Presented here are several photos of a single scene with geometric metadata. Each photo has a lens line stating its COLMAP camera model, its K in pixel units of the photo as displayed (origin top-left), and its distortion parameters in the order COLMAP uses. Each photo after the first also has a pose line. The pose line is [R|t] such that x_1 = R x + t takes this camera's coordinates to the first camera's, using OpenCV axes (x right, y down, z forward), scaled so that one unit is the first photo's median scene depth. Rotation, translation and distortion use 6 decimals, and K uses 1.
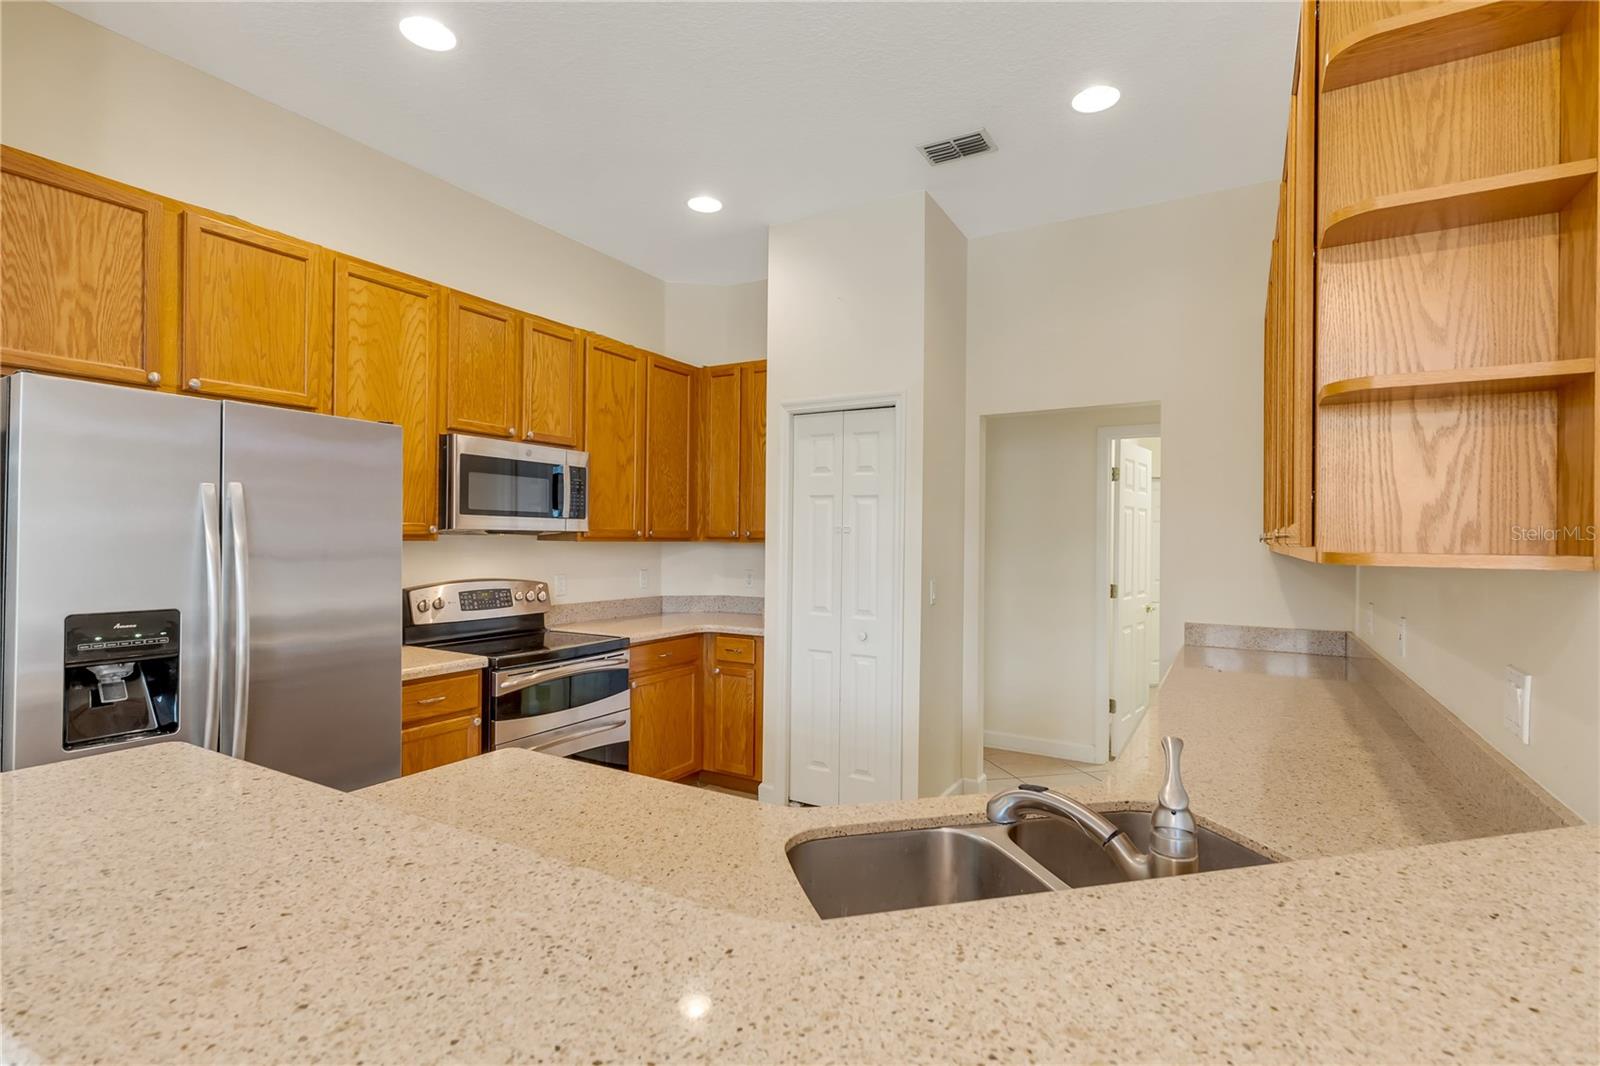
lens RADIAL K [[768.1, 0, 803.3], [0, 768.1, 535.3], [0, 0, 1]] dist [0.000239, -0.000033]
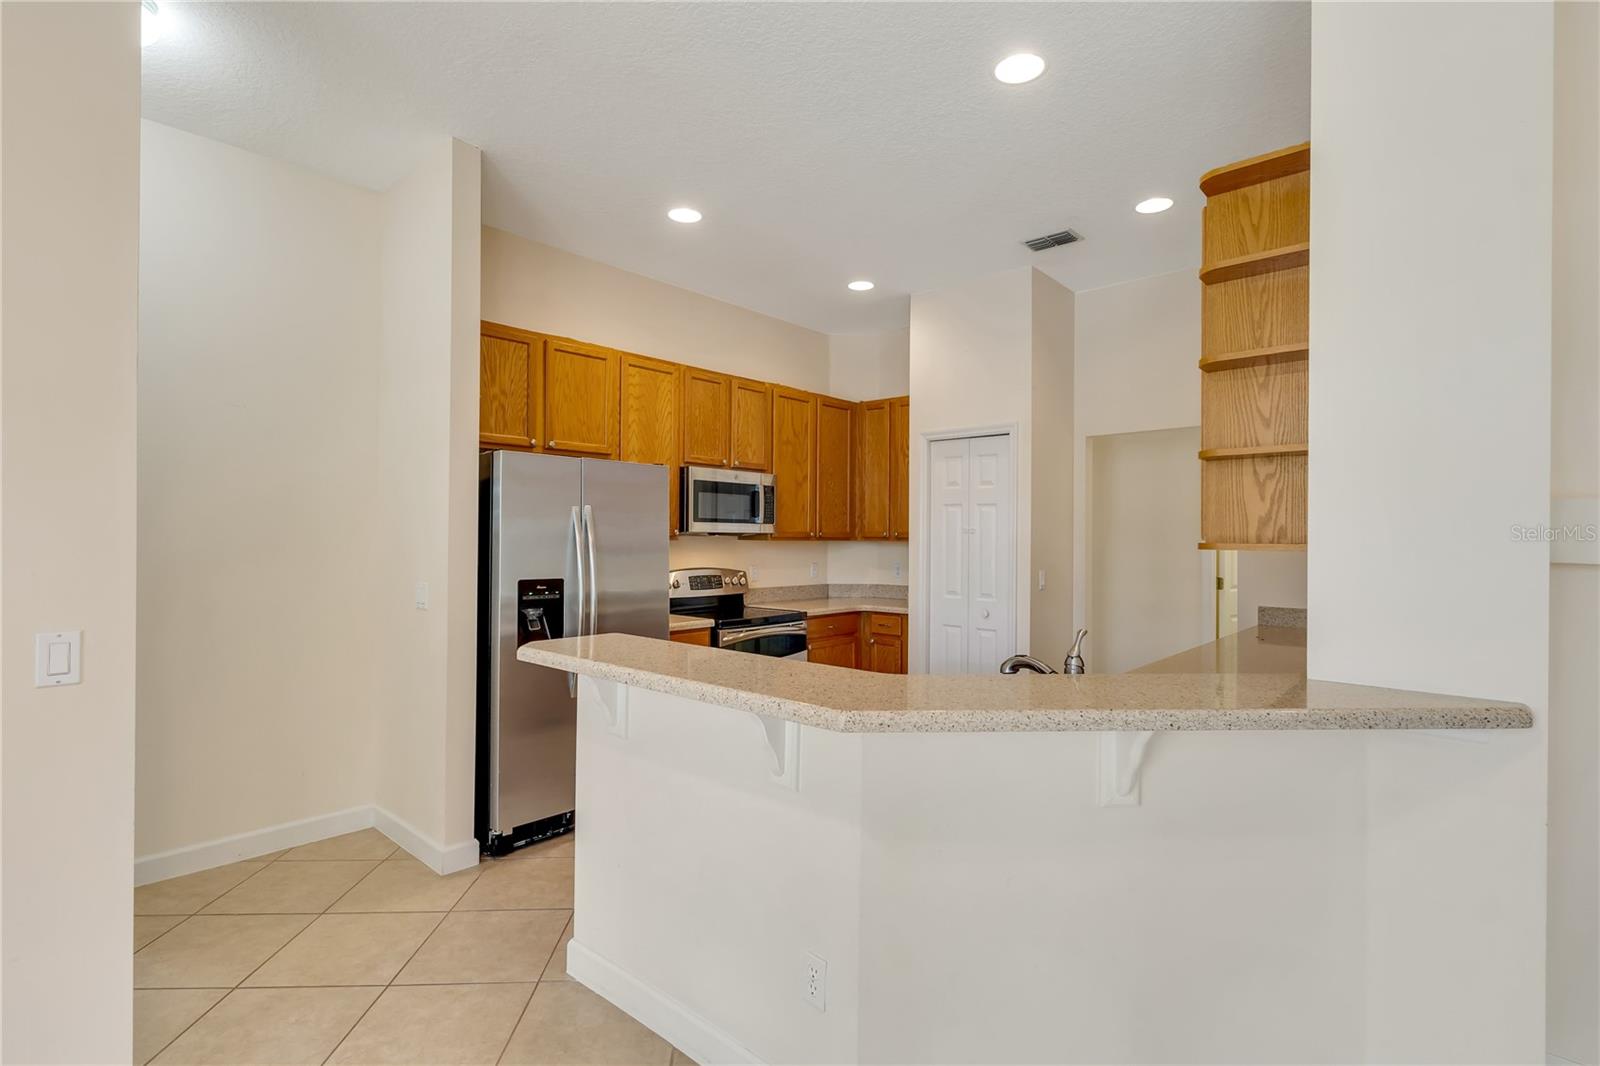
lens RADIAL K [[768.1, 0, 803.3], [0, 768.1, 535.3], [0, 0, 1]] dist [0.000239, -0.000033]
pose [[0.979622, -0.004184, -0.200804, 0.038999], [0.004026, 0.999991, -0.001197, 0.000659], [0.200807, 0.000365, 0.979631, -0.321172]]
